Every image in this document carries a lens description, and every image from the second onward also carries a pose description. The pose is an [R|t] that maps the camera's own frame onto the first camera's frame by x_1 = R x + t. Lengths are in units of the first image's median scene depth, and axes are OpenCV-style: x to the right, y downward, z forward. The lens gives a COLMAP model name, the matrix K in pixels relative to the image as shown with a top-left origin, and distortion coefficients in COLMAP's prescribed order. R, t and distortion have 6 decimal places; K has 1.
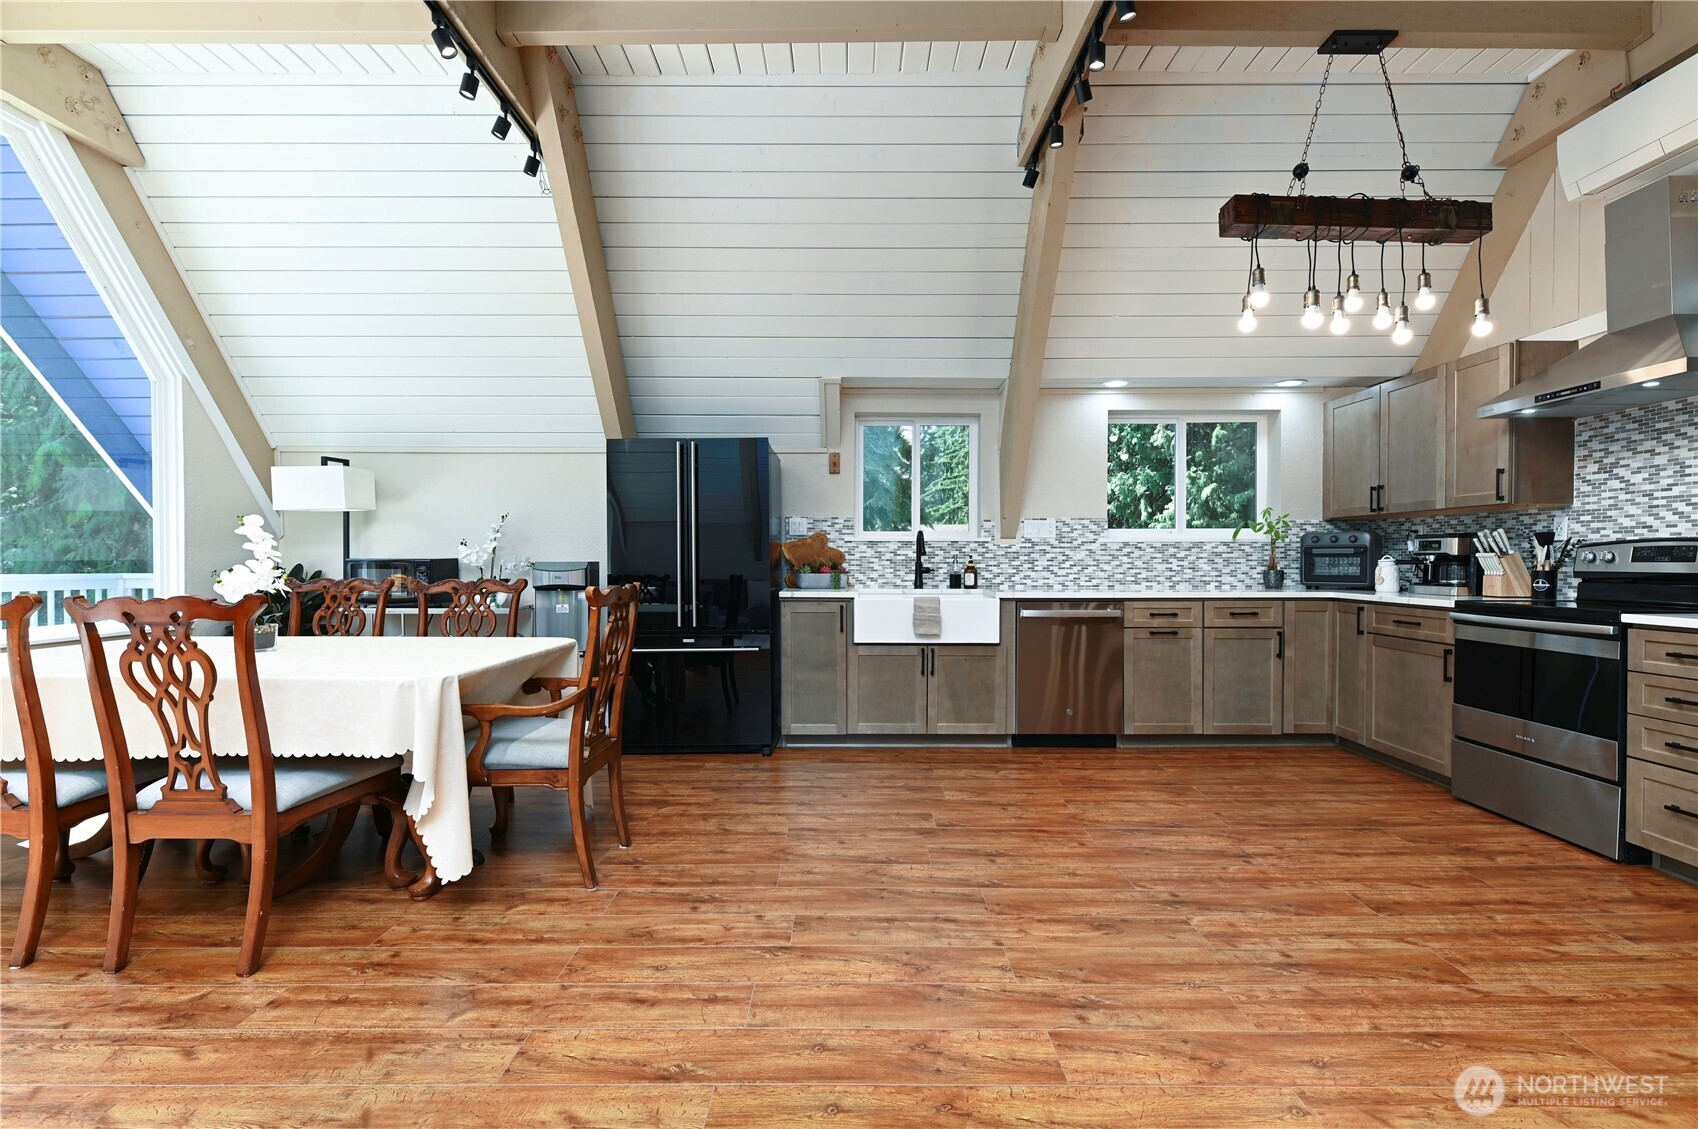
lens RADIAL K [[774.7, 0, 849.0], [0, 774.7, 564.5], [0, 0, 1]] dist [-0.001276, -0.000886]
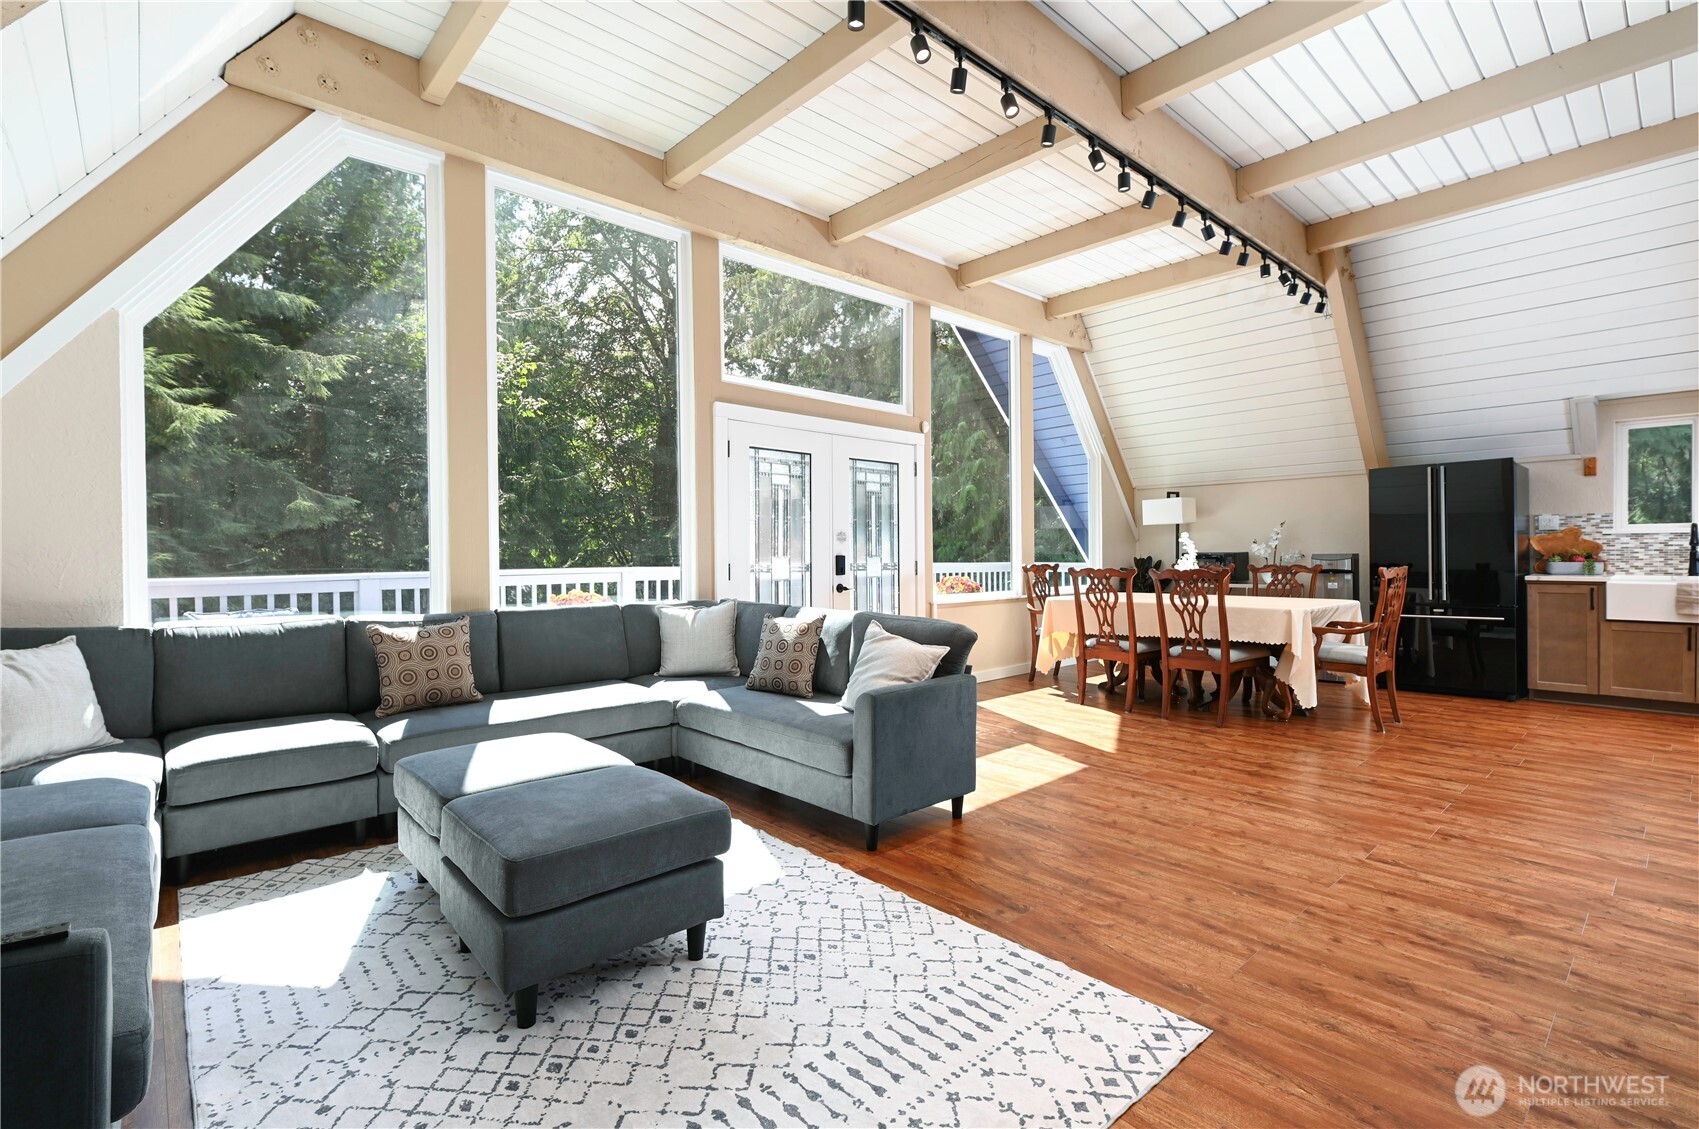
lens RADIAL K [[778.2, 0, 853.7], [0, 778.2, 558.8], [0, 0, 1]] dist [-0.002737, -0.000635]
pose [[0.678911, -0.002862, -0.734215, 0.110990], [0.005744, 0.999983, 0.001414, -0.001772], [0.734198, -0.005177, 0.678916, -0.778421]]
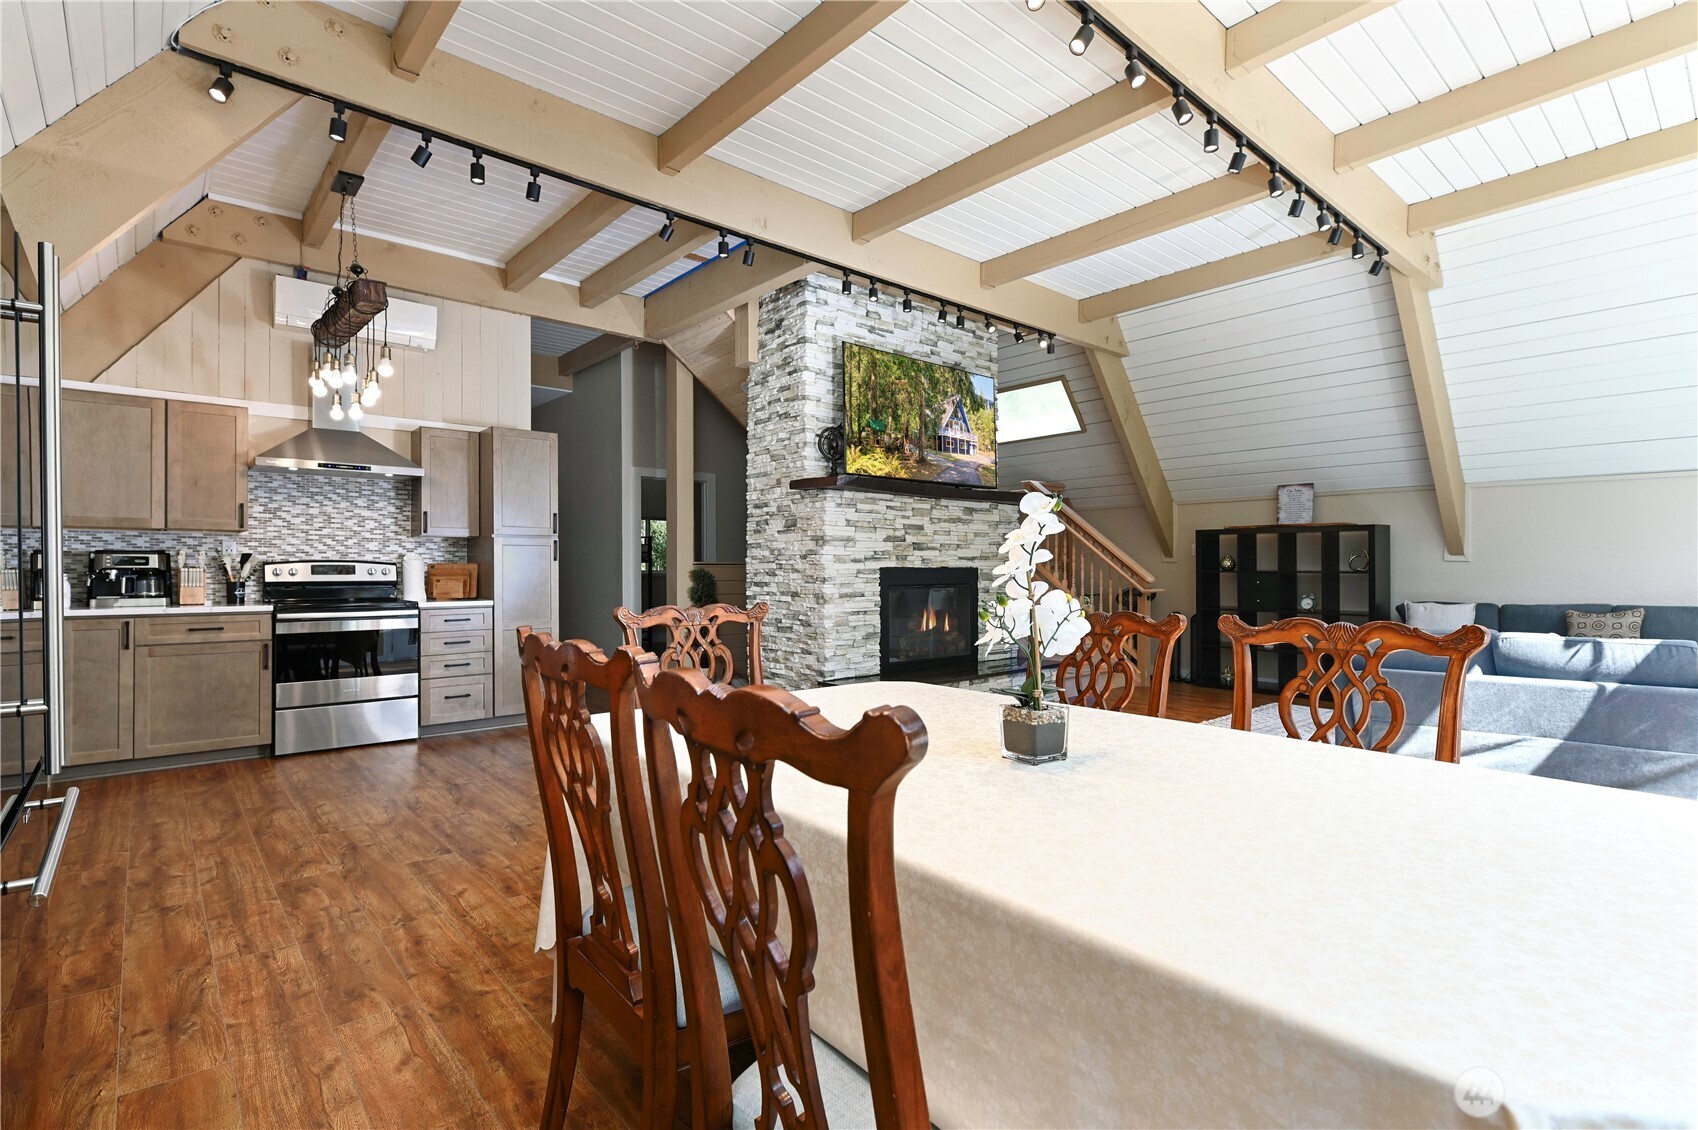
lens RADIAL K [[802.1, 0, 856.4], [0, 802.1, 567.1], [0, 0, 1]] dist [0.002793, 0.000733]
pose [[-0.659505, 0.001572, 0.751698, -0.799299], [0.005248, 0.999983, 0.002512, -0.014431], [-0.751682, 0.005602, -0.659502, 1.054073]]
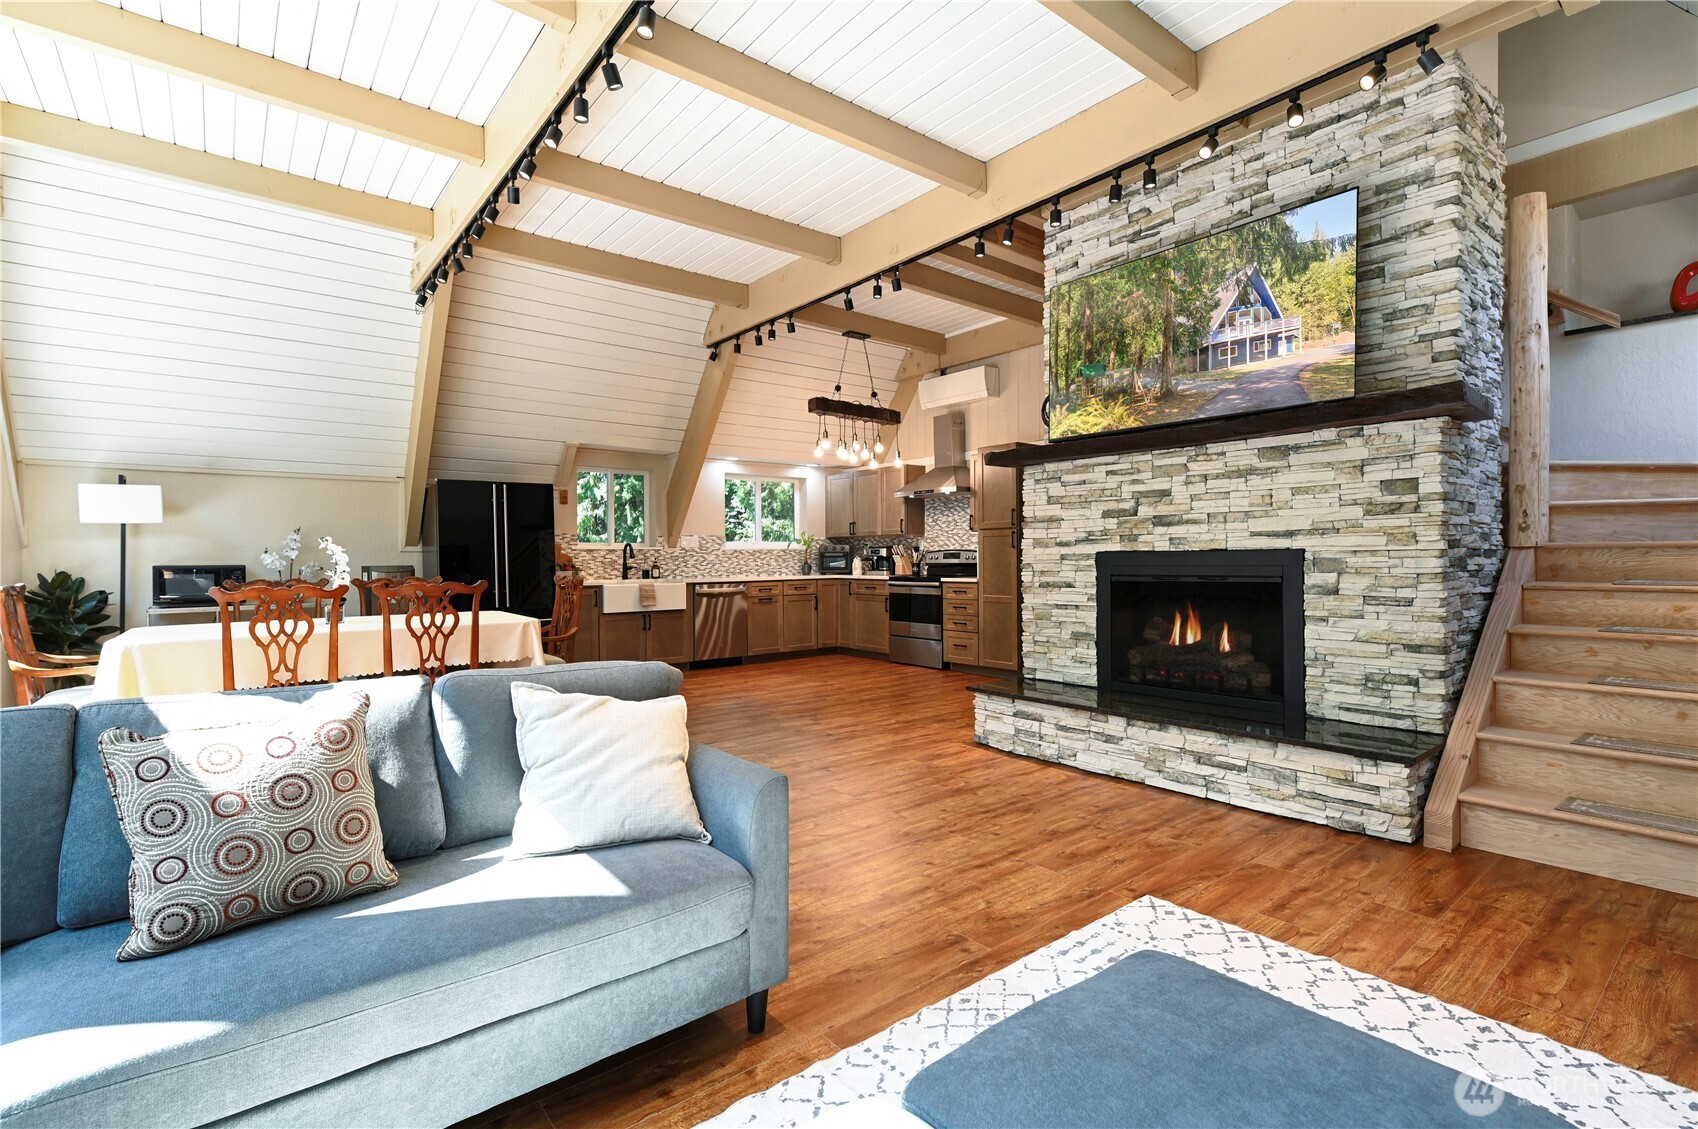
lens RADIAL K [[774.7, 0, 849.0], [0, 774.7, 564.5], [0, 0, 1]] dist [-0.001276, -0.000886]
pose [[0.776023, -0.014266, 0.630544, -0.696412], [0.014171, 0.999886, 0.005182, -0.001843], [-0.630546, 0.004914, 0.776137, -0.653151]]
